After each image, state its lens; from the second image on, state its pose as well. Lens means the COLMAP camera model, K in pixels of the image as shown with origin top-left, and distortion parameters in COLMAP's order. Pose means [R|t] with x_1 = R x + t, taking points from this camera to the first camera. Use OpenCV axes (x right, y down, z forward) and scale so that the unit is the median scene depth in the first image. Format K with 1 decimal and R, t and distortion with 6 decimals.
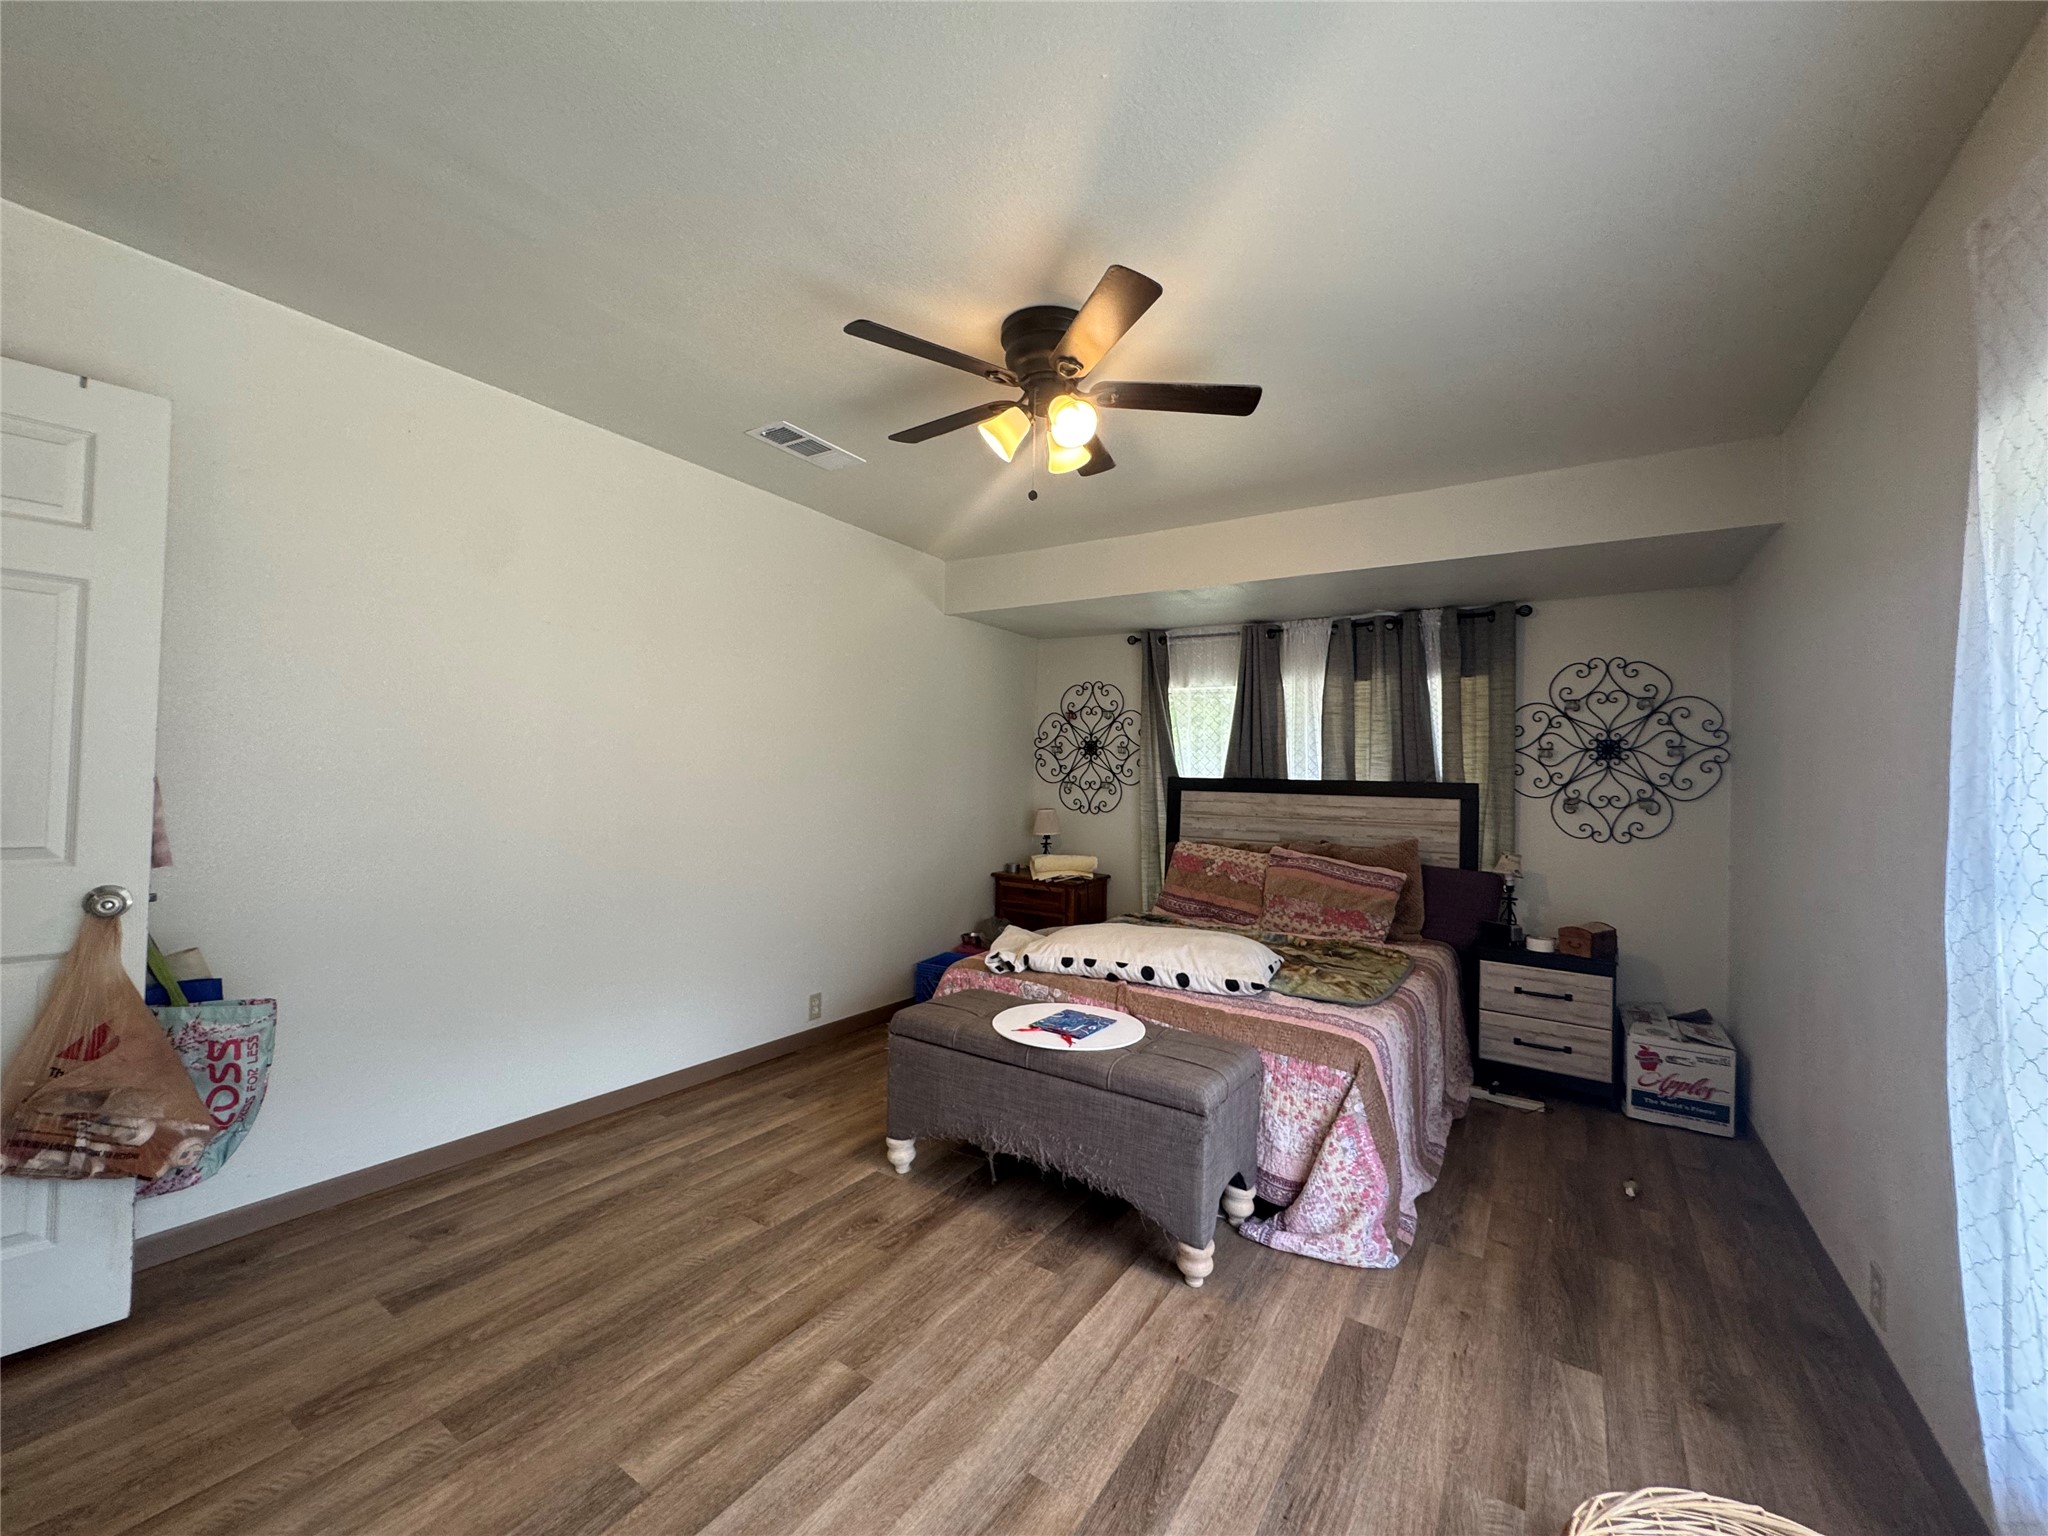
lens RADIAL K [[814.0, 0, 1024.5], [0, 814.0, 764.9], [0, 0, 1]] dist [-0.004977, 0.000529]
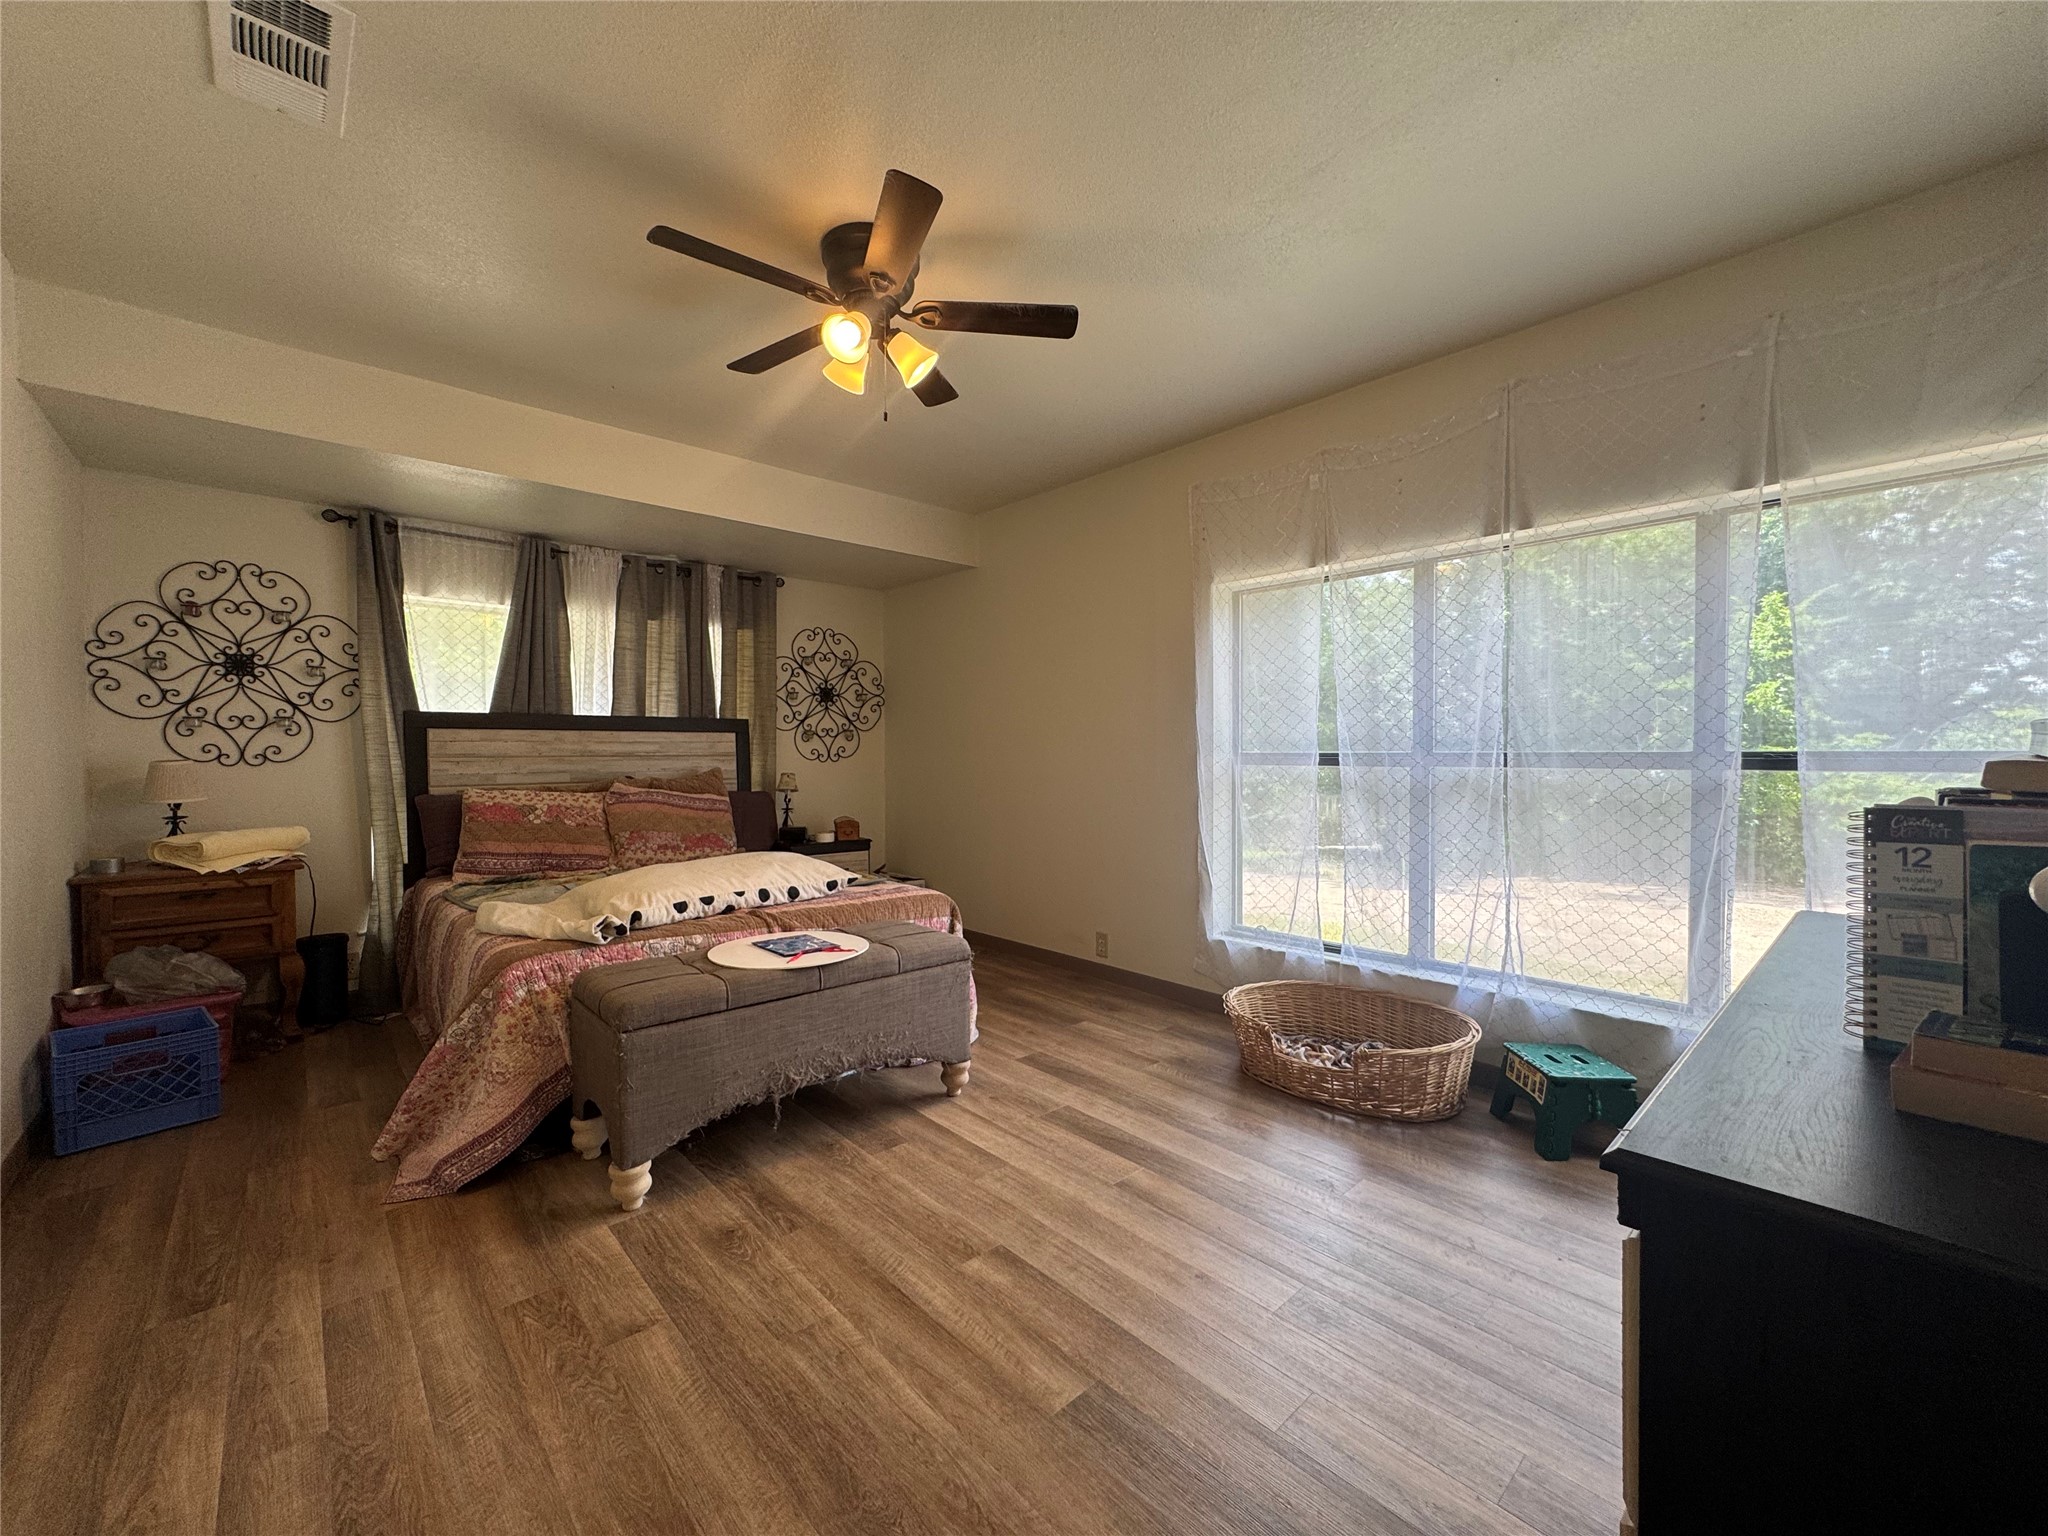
lens RADIAL K [[814.0, 0, 1024.0], [0, 814.0, 757.7], [0, 0, 1]] dist [-0.004977, 0.000529]
pose [[0.250842, -0.035076, 0.967392, -0.519506], [-0.008330, 0.999228, 0.038391, 0.030803], [-0.967992, -0.017689, 0.250356, 0.307220]]
